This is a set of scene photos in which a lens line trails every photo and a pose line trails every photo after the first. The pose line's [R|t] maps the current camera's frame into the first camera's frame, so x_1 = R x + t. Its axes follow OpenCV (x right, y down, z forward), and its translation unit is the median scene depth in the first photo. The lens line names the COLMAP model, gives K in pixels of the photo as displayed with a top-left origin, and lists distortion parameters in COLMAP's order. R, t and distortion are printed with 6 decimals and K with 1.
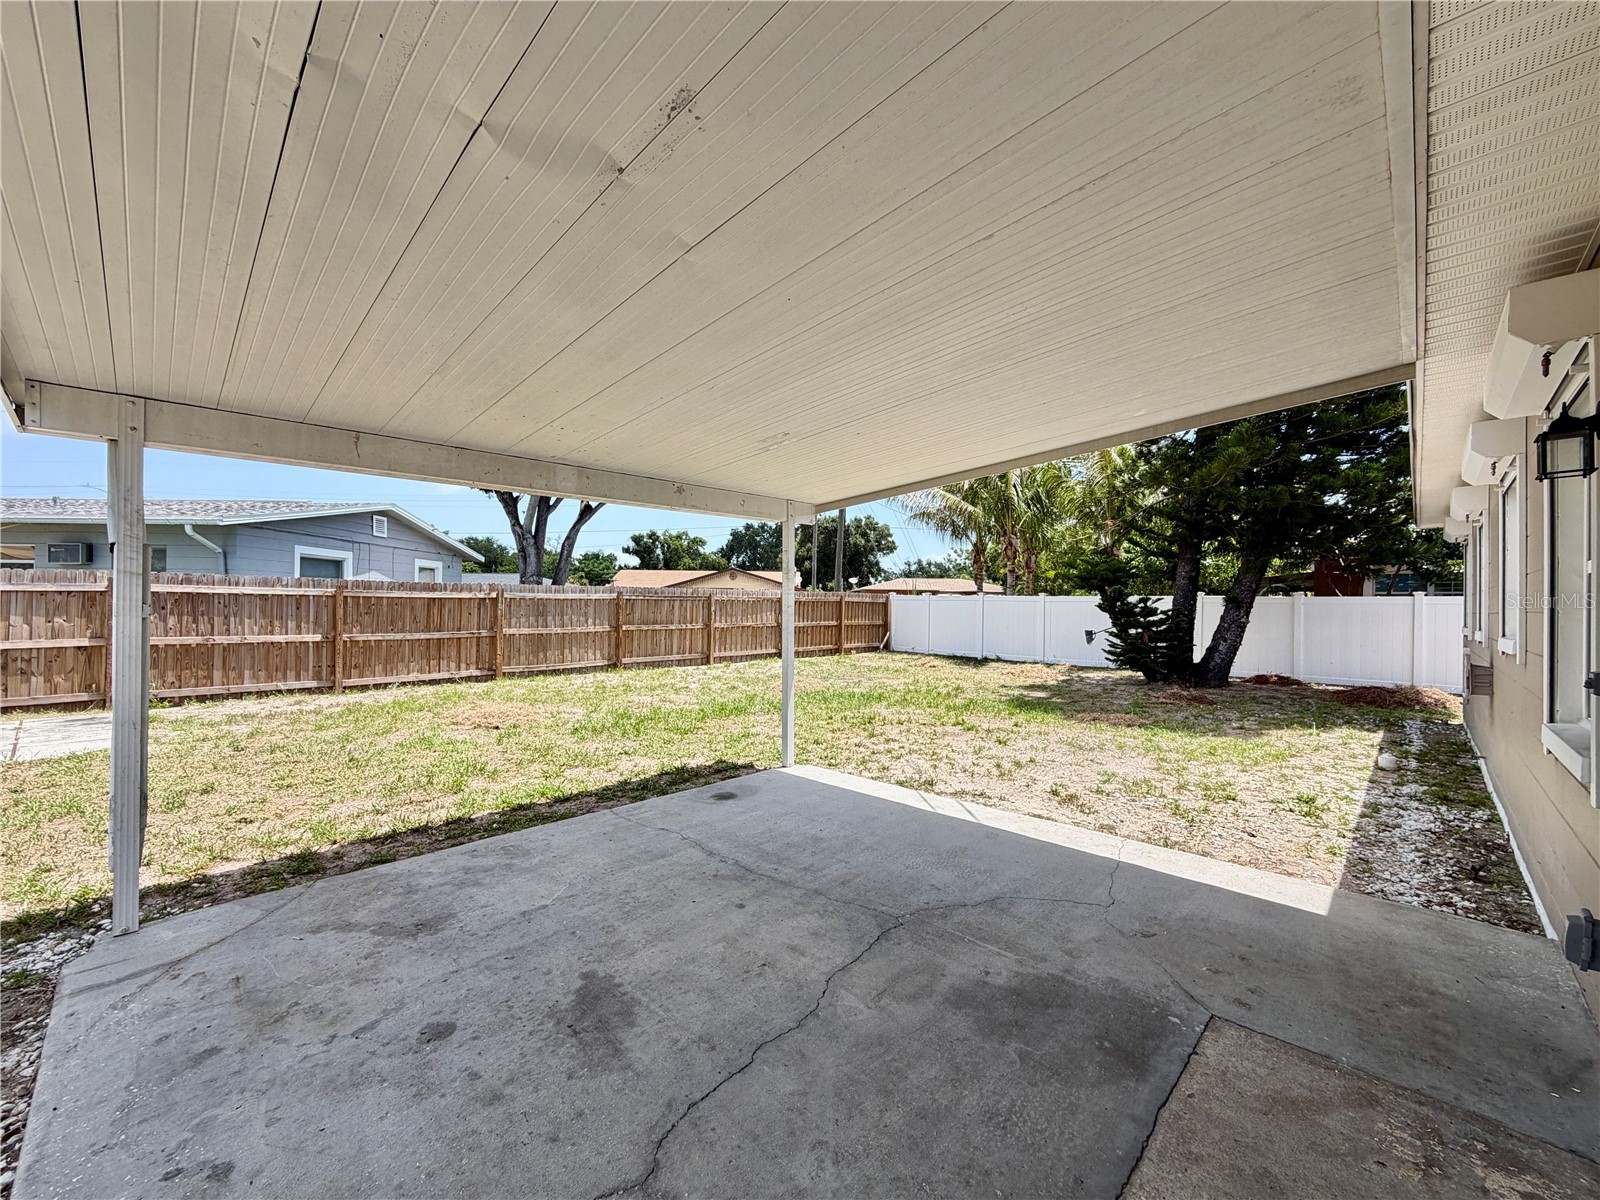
lens RADIAL K [[637.4, 0, 797.9], [0, 637.4, 602.9], [0, 0, 1]] dist [0.001251, -0.000532]
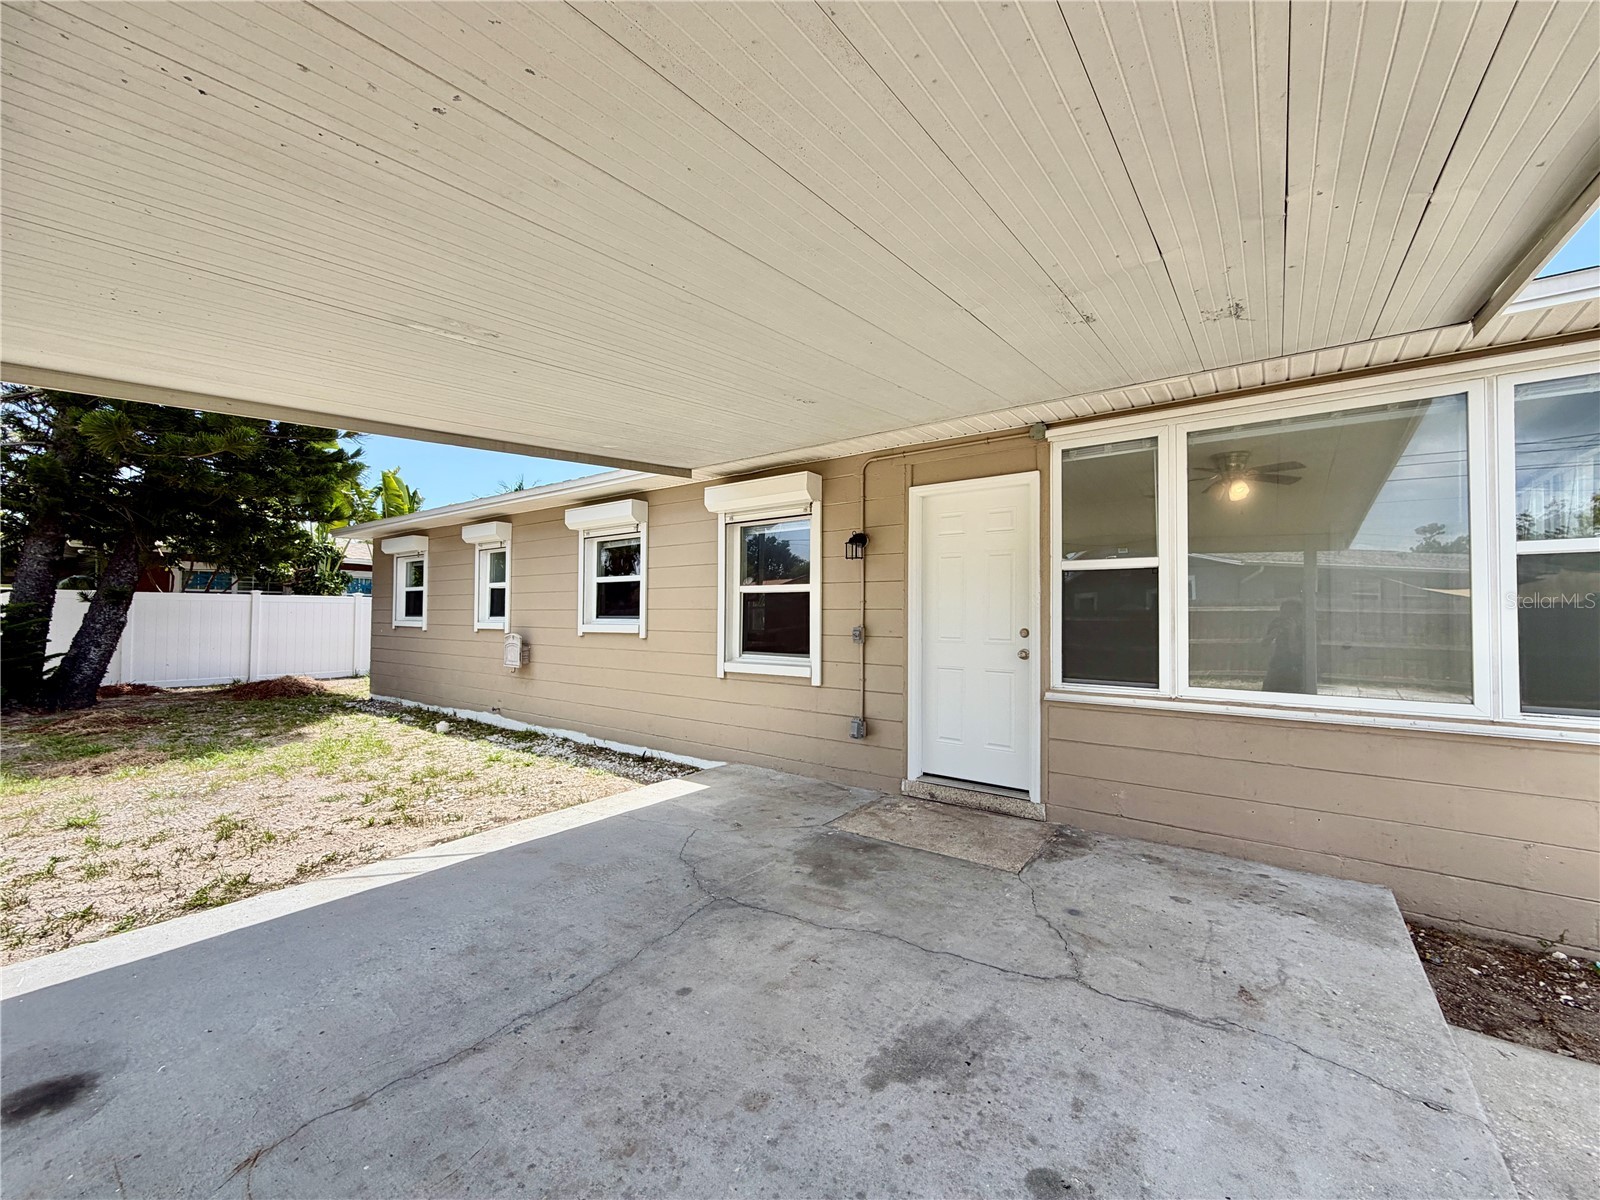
lens RADIAL K [[637.4, 0, 797.9], [0, 637.4, 602.9], [0, 0, 1]] dist [0.001251, -0.000532]
pose [[-0.128301, 0.008993, 0.991695, -0.699353], [-0.013425, 0.999852, -0.010804, 0.009606], [-0.991644, -0.014699, -0.128161, 0.773451]]
